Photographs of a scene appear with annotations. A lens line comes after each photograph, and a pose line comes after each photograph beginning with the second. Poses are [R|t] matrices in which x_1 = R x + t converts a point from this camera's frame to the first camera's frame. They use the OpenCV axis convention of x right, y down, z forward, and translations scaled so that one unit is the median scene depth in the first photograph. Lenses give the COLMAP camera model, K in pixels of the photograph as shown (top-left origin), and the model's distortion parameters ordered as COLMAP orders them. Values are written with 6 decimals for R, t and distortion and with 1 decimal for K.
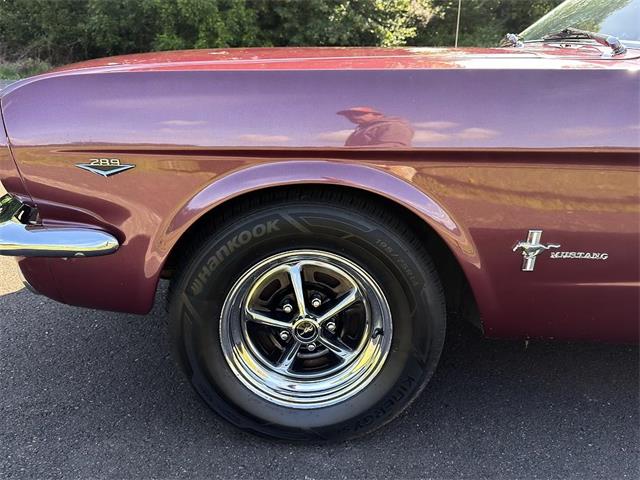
lens RADIAL K [[595.2, 0, 320.0], [0, 595.2, 240.0], [0, 0, 1]] dist [0.130395, -0.243500]
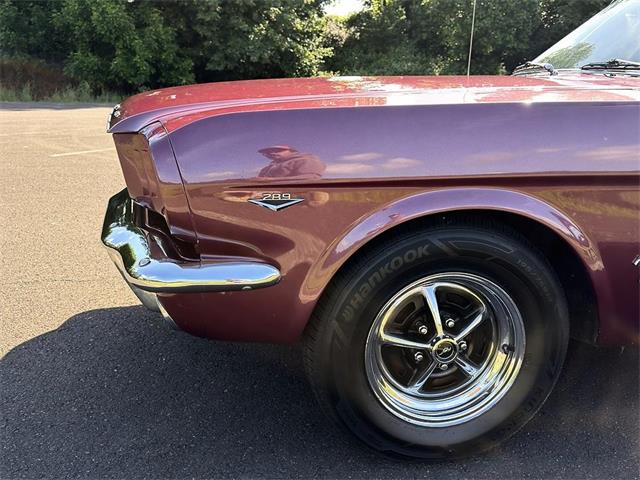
lens RADIAL K [[595.2, 0, 320.0], [0, 595.2, 240.0], [0, 0, 1]] dist [0.130395, -0.243500]
pose [[0.989081, -0.040187, 0.141787, -0.352666], [0.043913, 0.998765, -0.023249, -0.023127], [-0.140677, 0.029222, 0.989624, -0.002824]]
